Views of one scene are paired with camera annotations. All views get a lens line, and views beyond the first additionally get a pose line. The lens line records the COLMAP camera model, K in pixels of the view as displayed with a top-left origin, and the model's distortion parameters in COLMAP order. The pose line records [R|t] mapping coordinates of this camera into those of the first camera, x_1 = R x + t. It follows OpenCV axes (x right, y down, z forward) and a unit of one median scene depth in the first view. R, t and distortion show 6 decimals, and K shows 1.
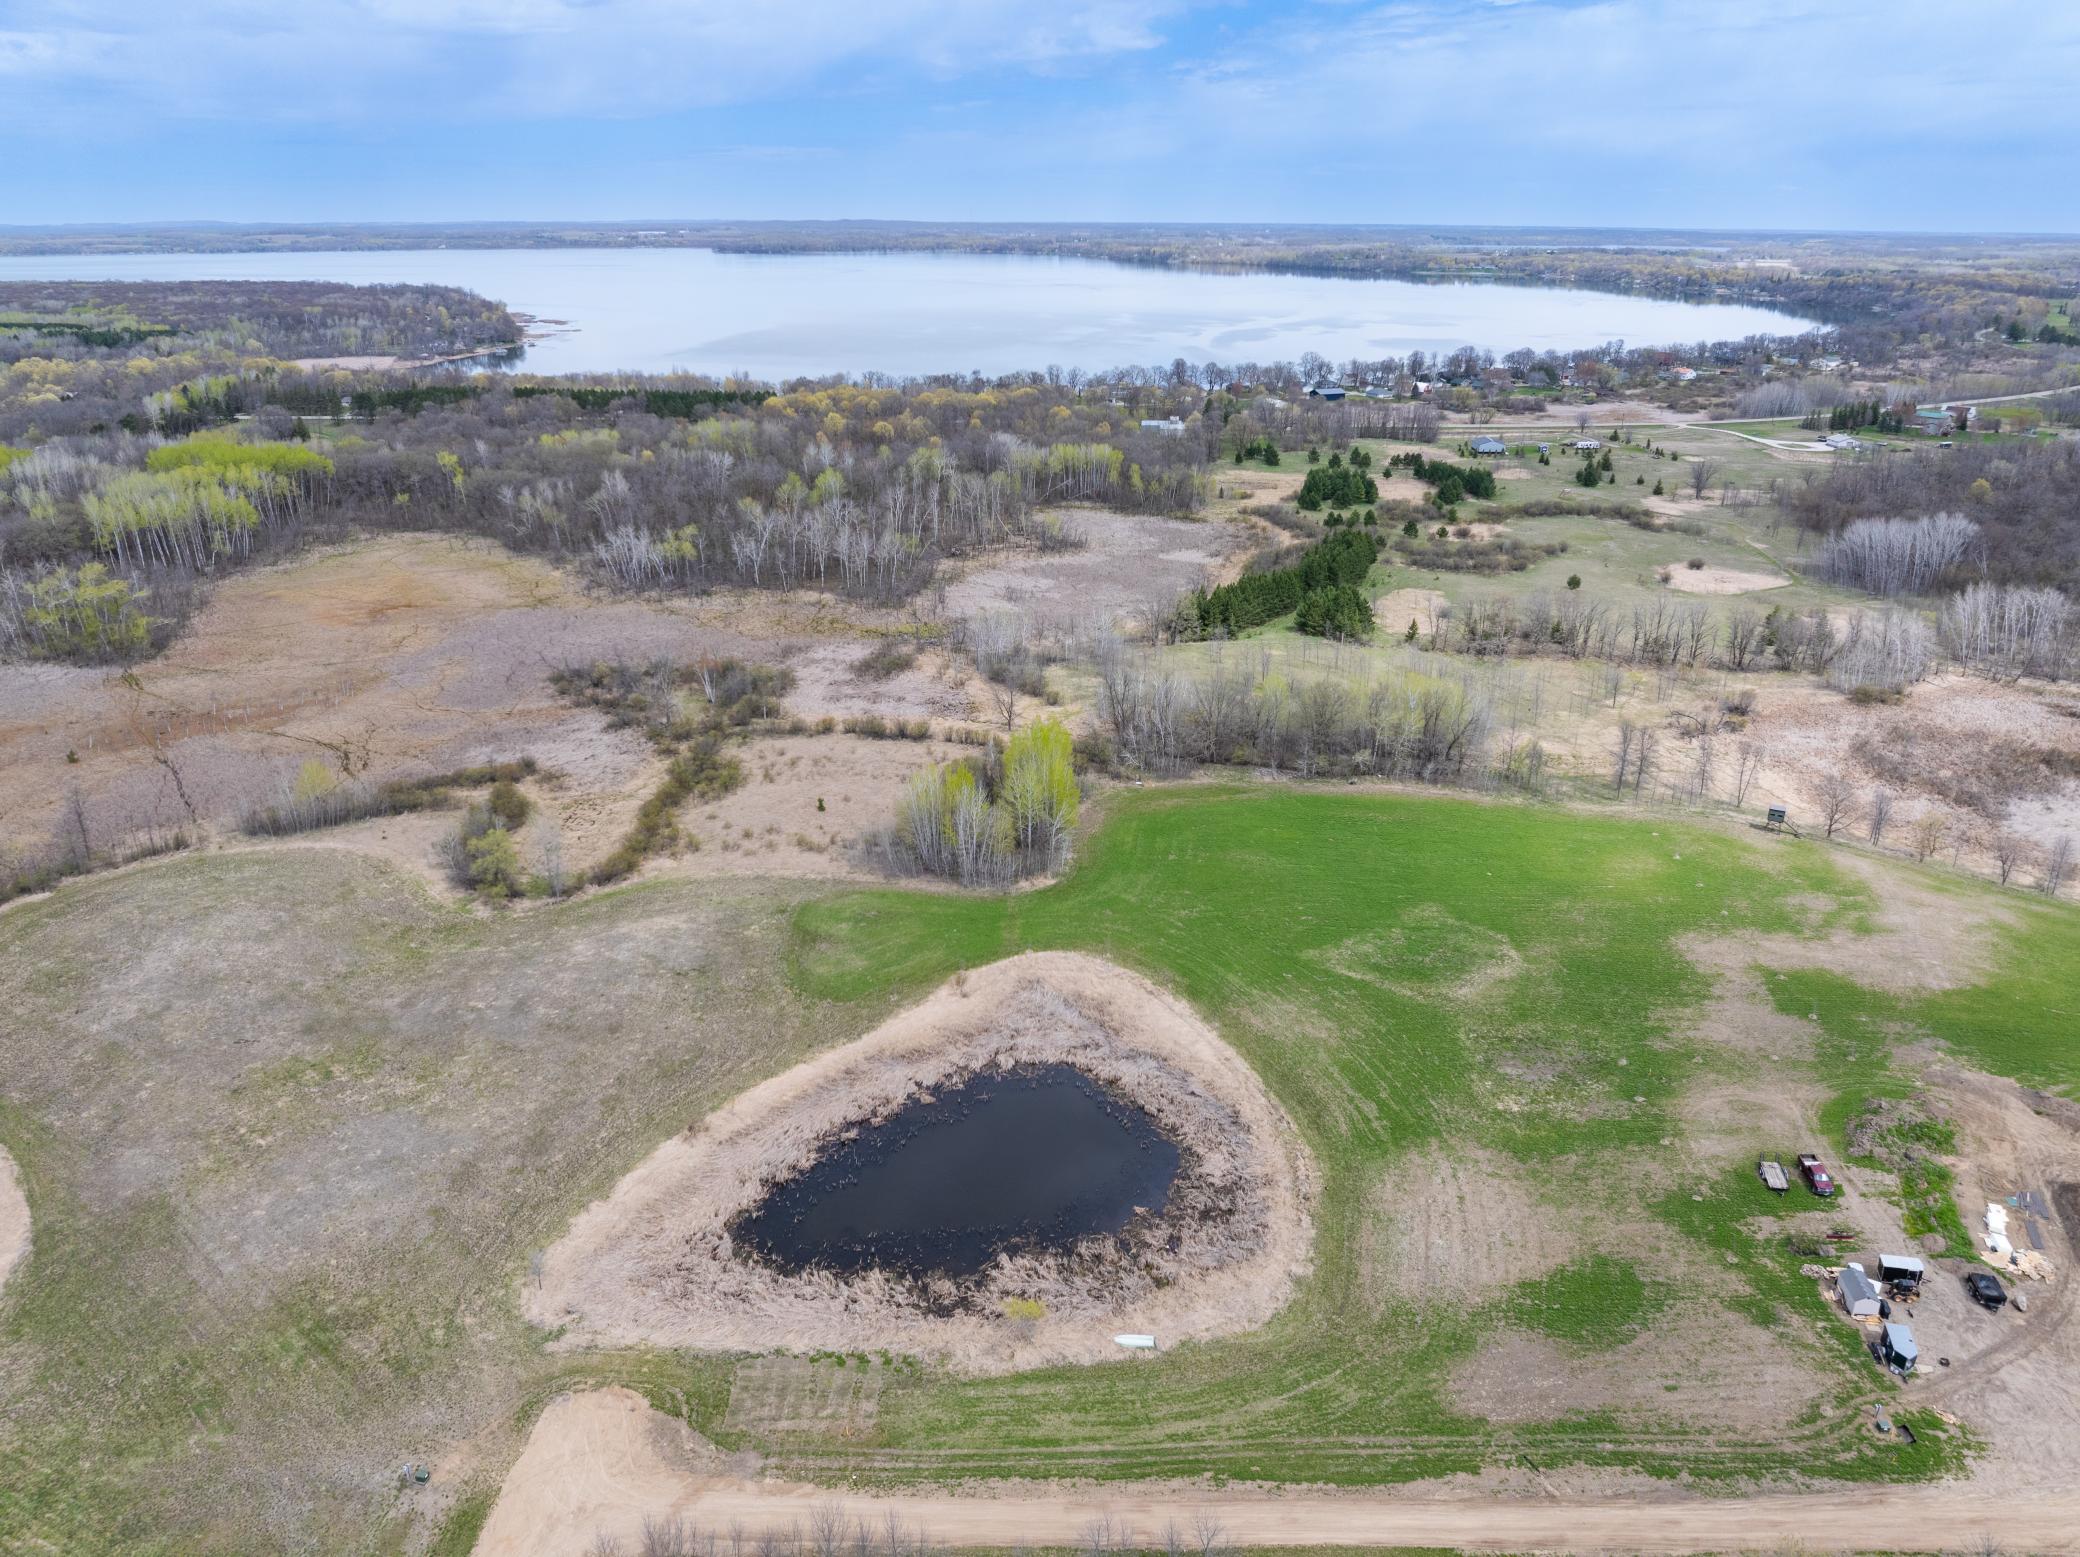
lens RADIAL K [[1457.6, 0, 1052.2], [0, 1457.6, 777.3], [0, 0, 1]] dist [-0.030639, -0.002657]
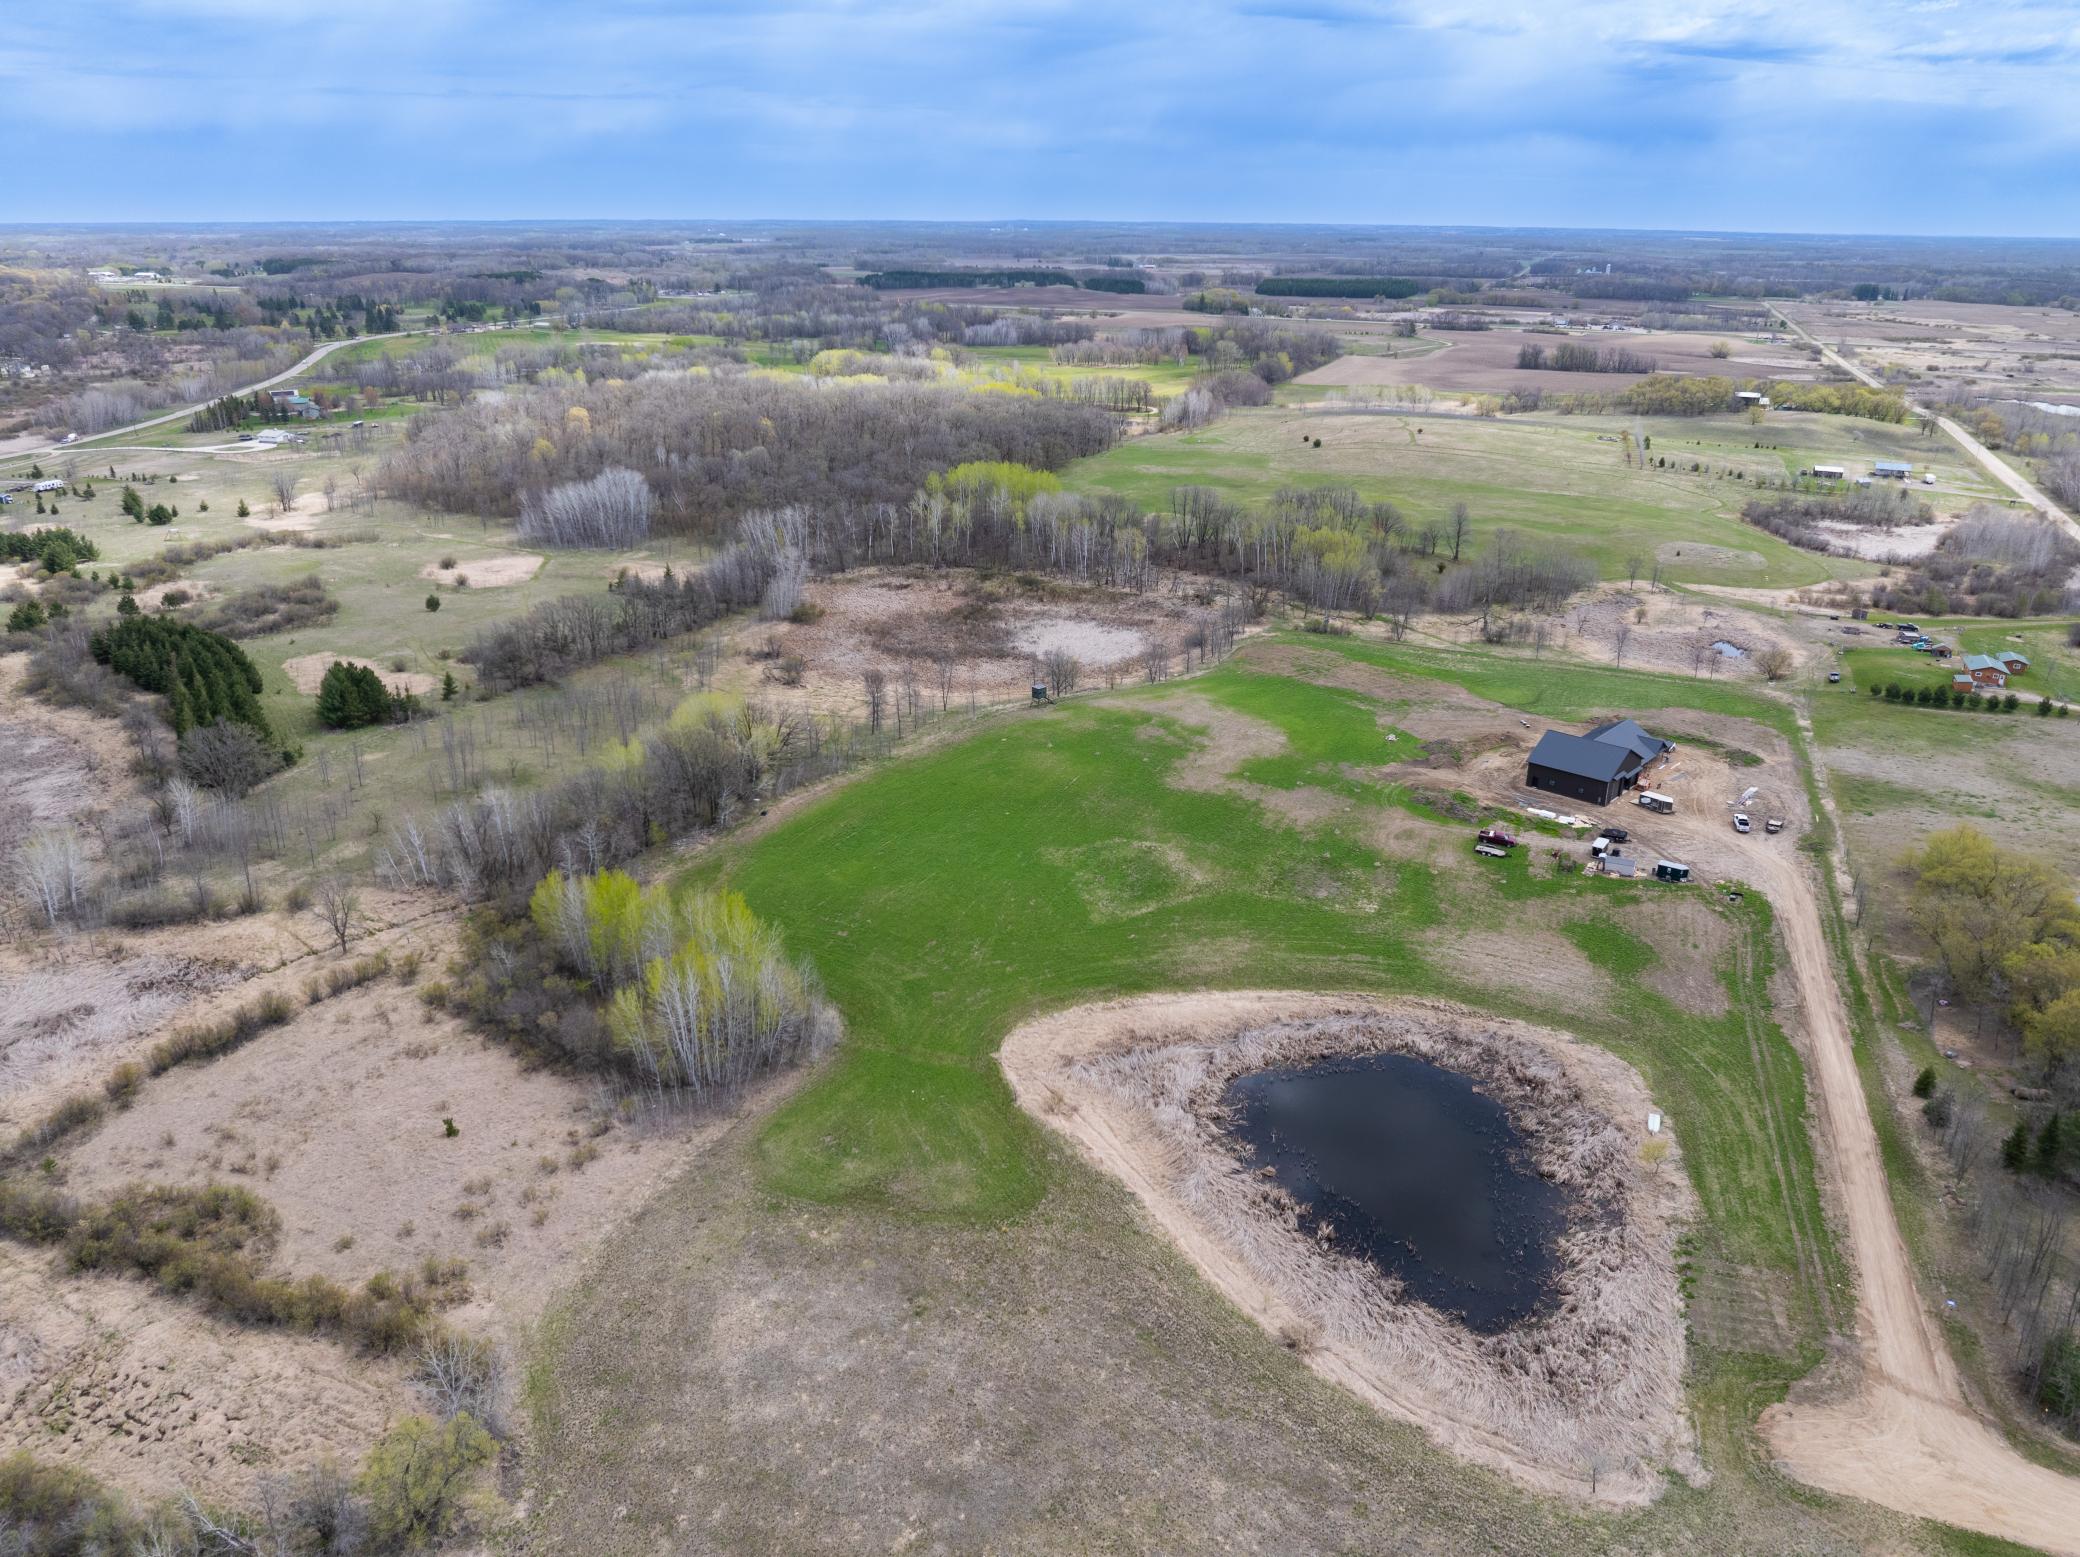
lens RADIAL K [[1457.6, 0, 1052.2], [0, 1457.6, 777.3], [0, 0, 1]] dist [-0.030639, -0.002657]
pose [[0.326232, -0.343324, 0.880739, -0.507059], [0.337065, 0.912718, 0.230938, -0.157985], [-0.883153, 0.221527, 0.413481, 0.403080]]
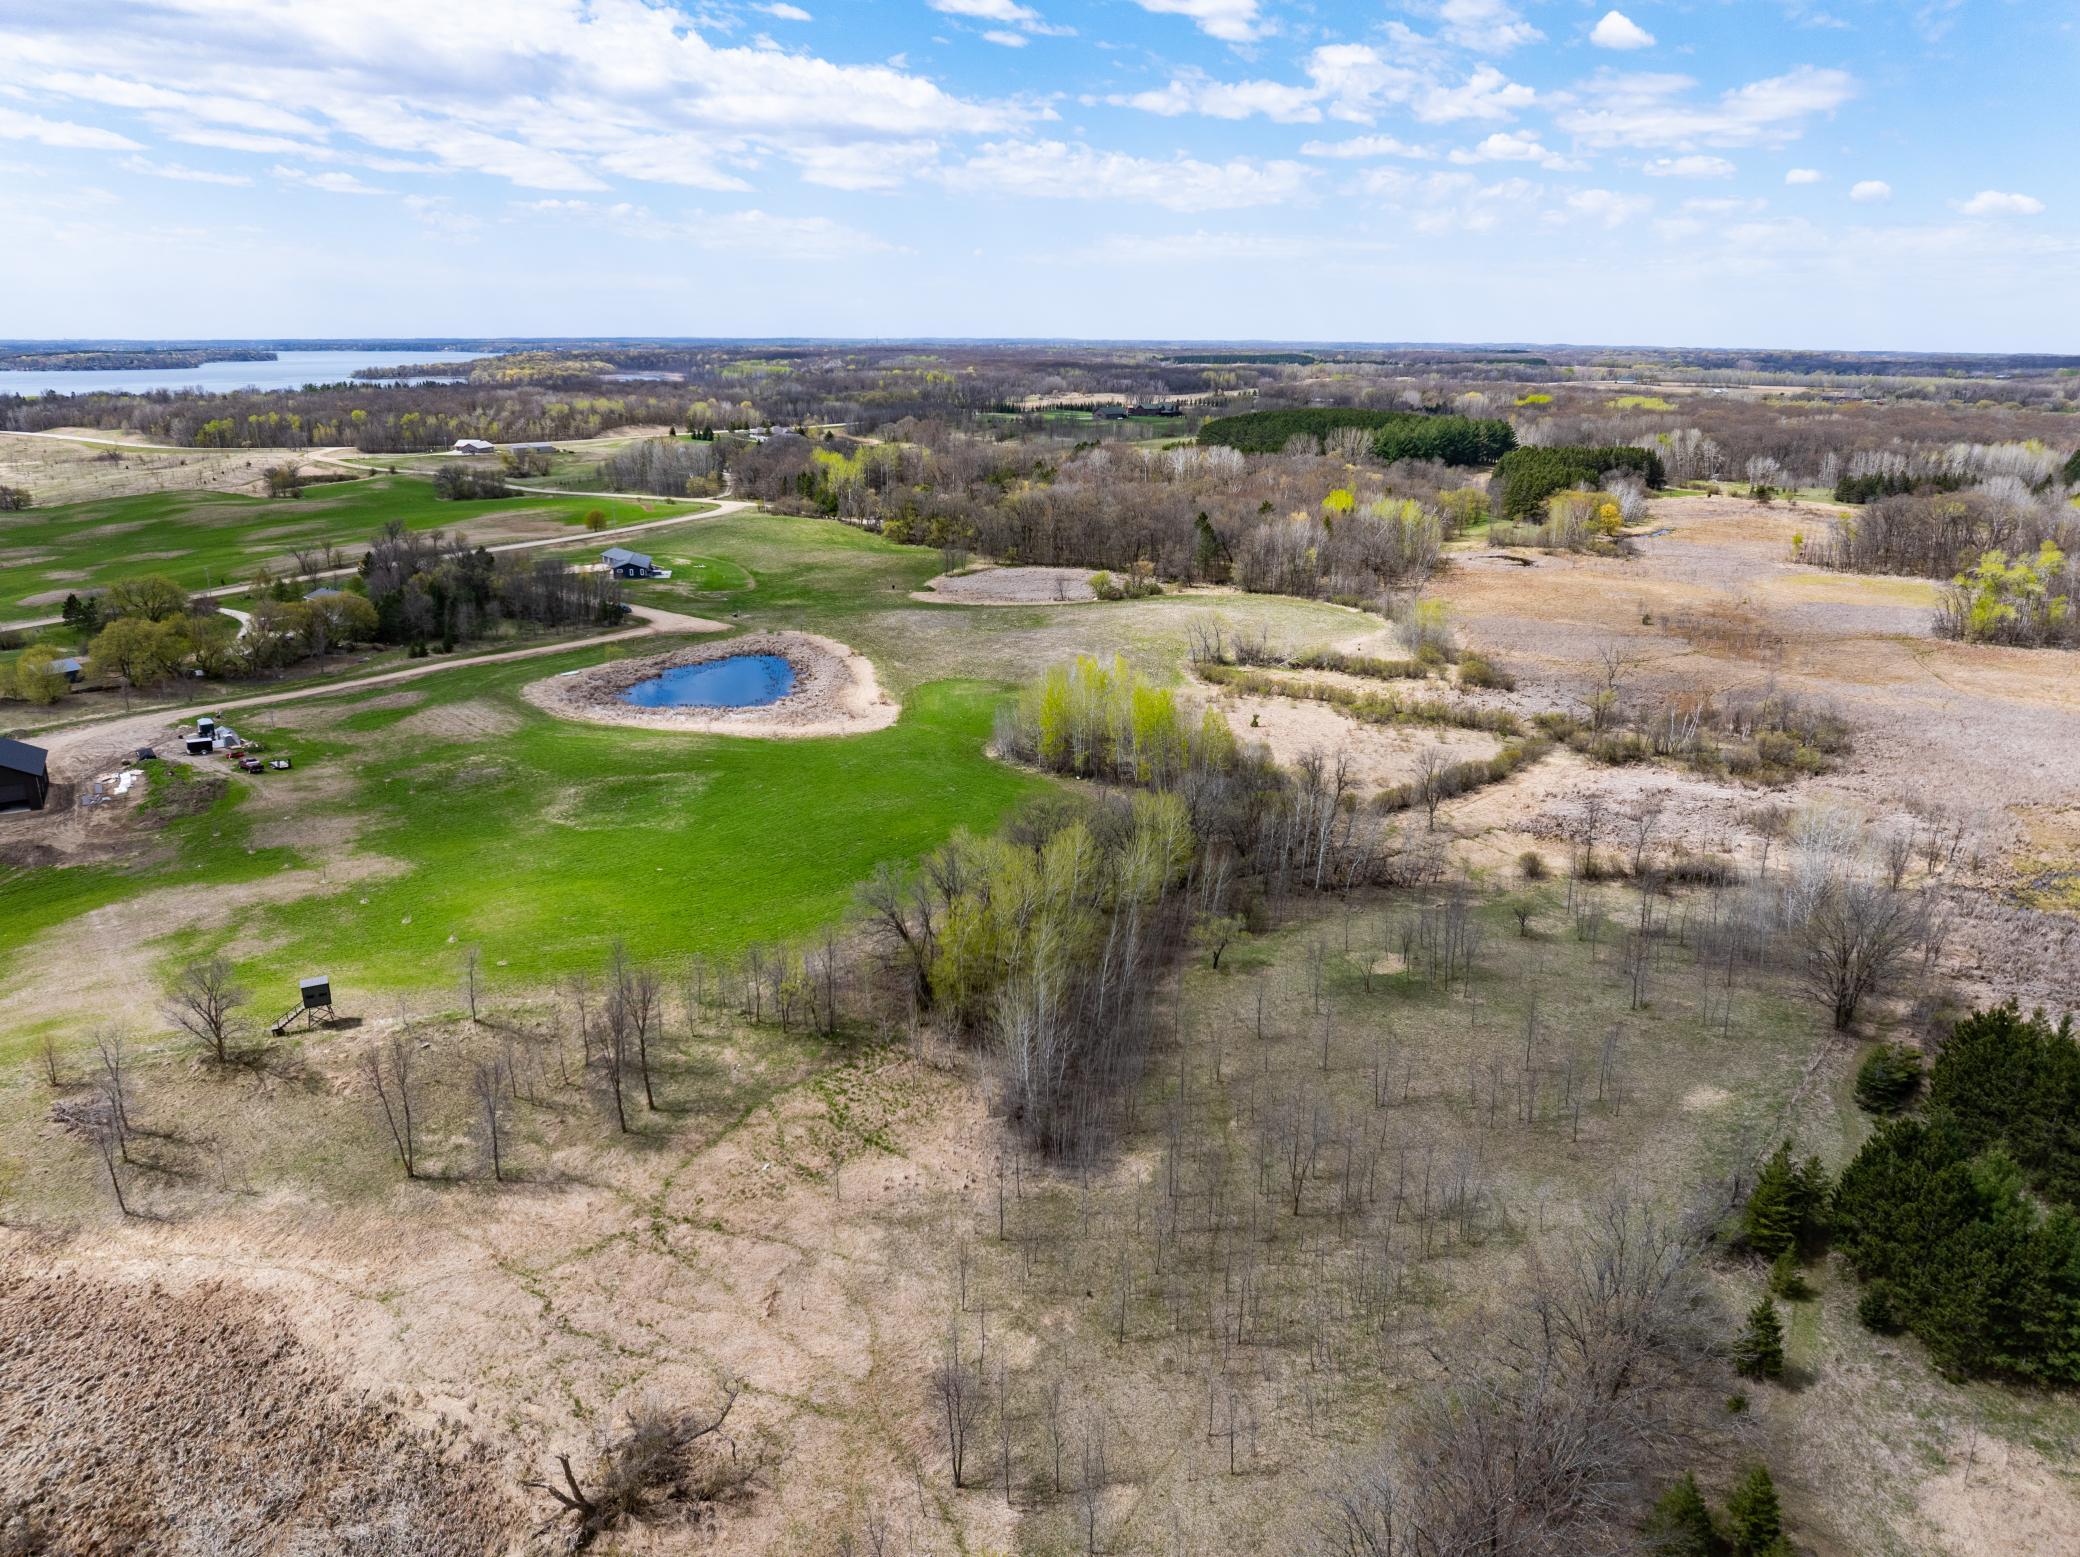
lens RADIAL K [[1457.6, 0, 1052.2], [0, 1457.6, 777.3], [0, 0, 1]] dist [-0.030639, -0.002657]
pose [[-0.591169, 0.228866, -0.773395, 0.616734], [-0.303206, 0.825496, 0.476049, -0.334077], [0.747385, 0.515924, -0.418614, 1.159009]]
